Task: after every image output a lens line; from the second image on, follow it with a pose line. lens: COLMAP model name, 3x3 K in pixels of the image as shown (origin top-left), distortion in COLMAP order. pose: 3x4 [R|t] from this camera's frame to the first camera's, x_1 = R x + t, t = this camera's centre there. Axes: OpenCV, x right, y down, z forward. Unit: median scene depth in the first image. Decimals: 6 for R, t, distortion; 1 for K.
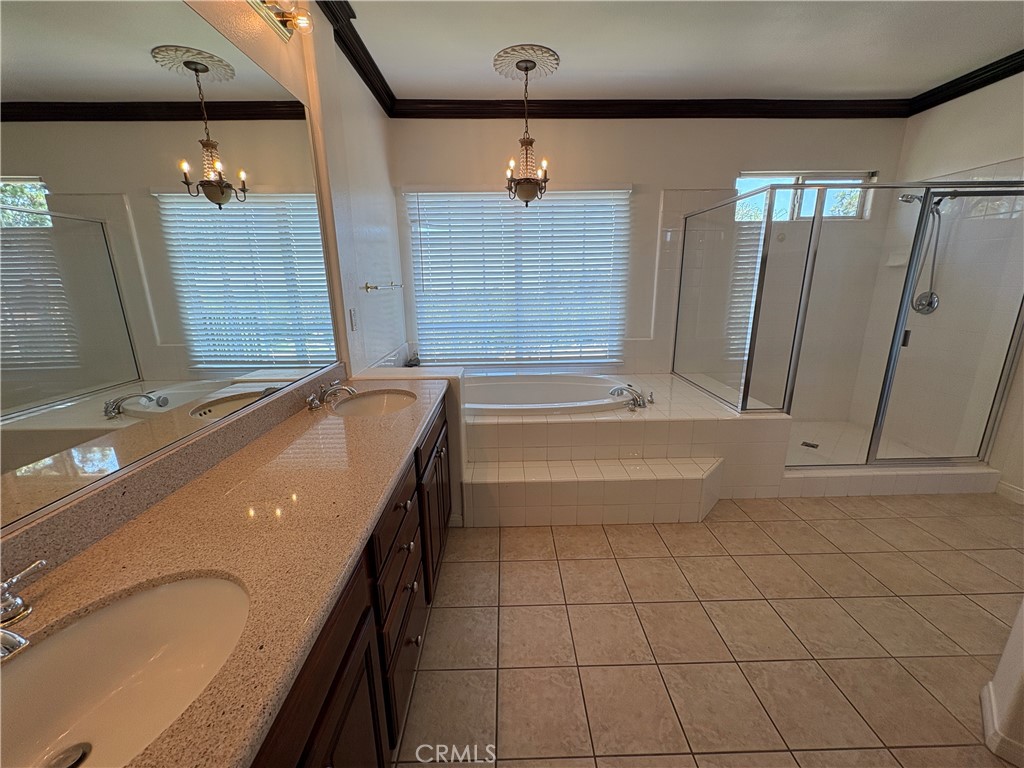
lens RADIAL K [[409.4, 0, 512.0], [0, 409.4, 384.0], [0, 0, 1]] dist [-0.000501, 0.000389]
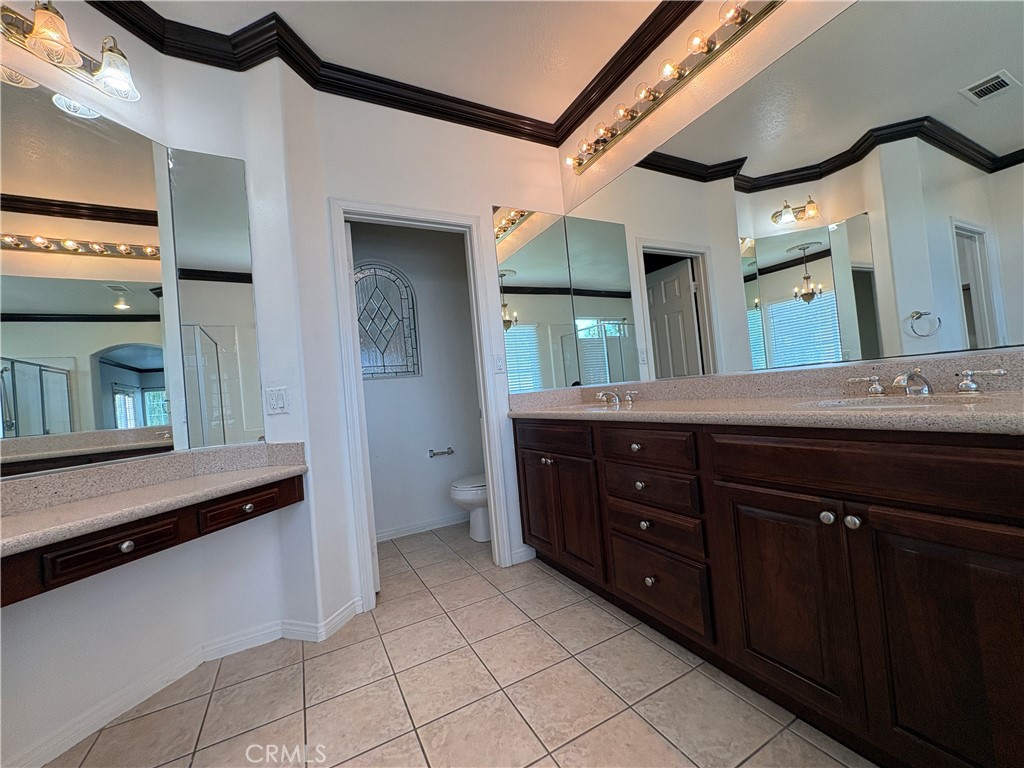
lens RADIAL K [[409.4, 0, 512.0], [0, 409.4, 384.0], [0, 0, 1]] dist [-0.000501, 0.000389]
pose [[0.891014, -0.059658, 0.450039, -0.725587], [0.187813, 0.950956, -0.245782, 0.273689], [-0.413304, 0.303518, 0.858520, -0.588082]]
